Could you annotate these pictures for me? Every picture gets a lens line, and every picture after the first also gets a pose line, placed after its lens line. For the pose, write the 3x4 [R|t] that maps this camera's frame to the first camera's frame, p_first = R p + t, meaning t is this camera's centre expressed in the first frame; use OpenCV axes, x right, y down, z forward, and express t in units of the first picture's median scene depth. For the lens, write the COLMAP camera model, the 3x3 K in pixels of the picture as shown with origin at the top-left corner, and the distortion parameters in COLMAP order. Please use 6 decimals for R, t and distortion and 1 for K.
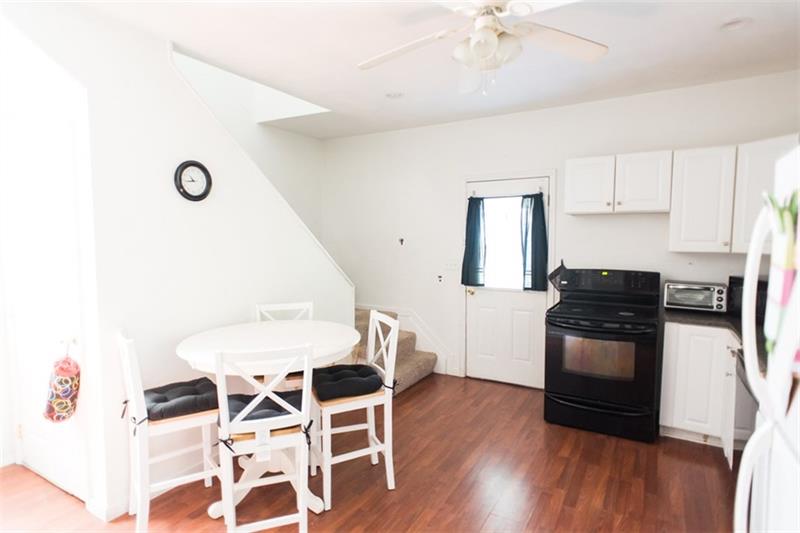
lens RADIAL K [[438.6, 0, 400.6], [0, 438.6, 268.4], [0, 0, 1]] dist [0.014257, -0.007222]
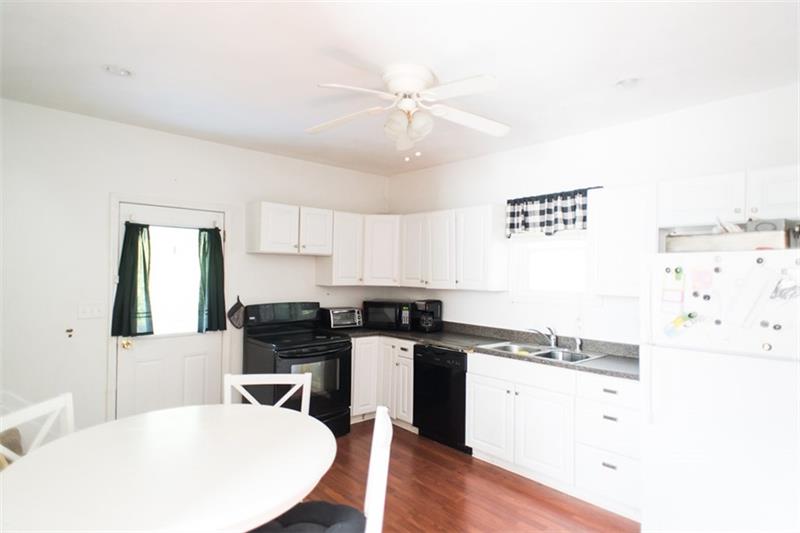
lens RADIAL K [[438.6, 0, 399.7], [0, 438.6, 268.7], [0, 0, 1]] dist [0.014257, -0.007222]
pose [[0.286536, 0.012841, 0.957983, -0.544903], [0.056690, 0.997931, -0.030332, -0.034717], [-0.956391, 0.062999, 0.285215, 0.390441]]
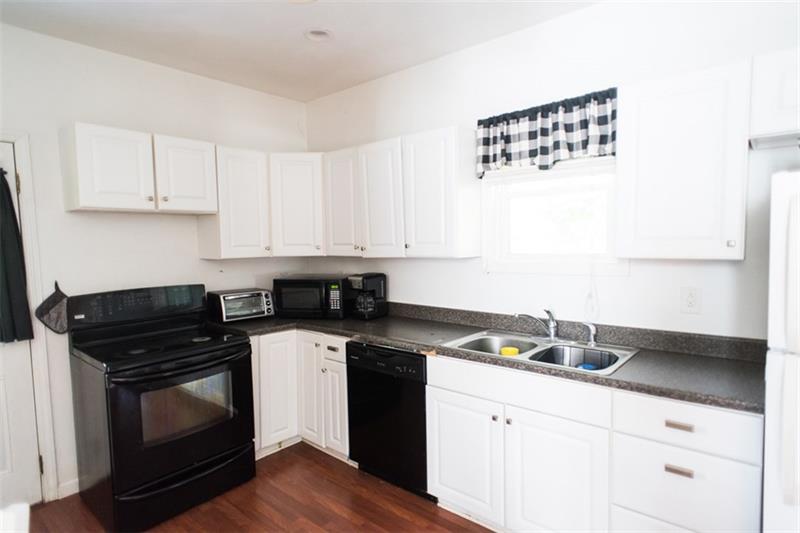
lens RADIAL K [[438.6, 0, 399.7], [0, 438.6, 269.9], [0, 0, 1]] dist [0.014257, -0.007222]
pose [[0.169685, -0.070312, 0.982987, -0.179853], [0.092598, 0.994176, 0.055128, -0.029160], [-0.981138, 0.081669, 0.175207, 0.454407]]
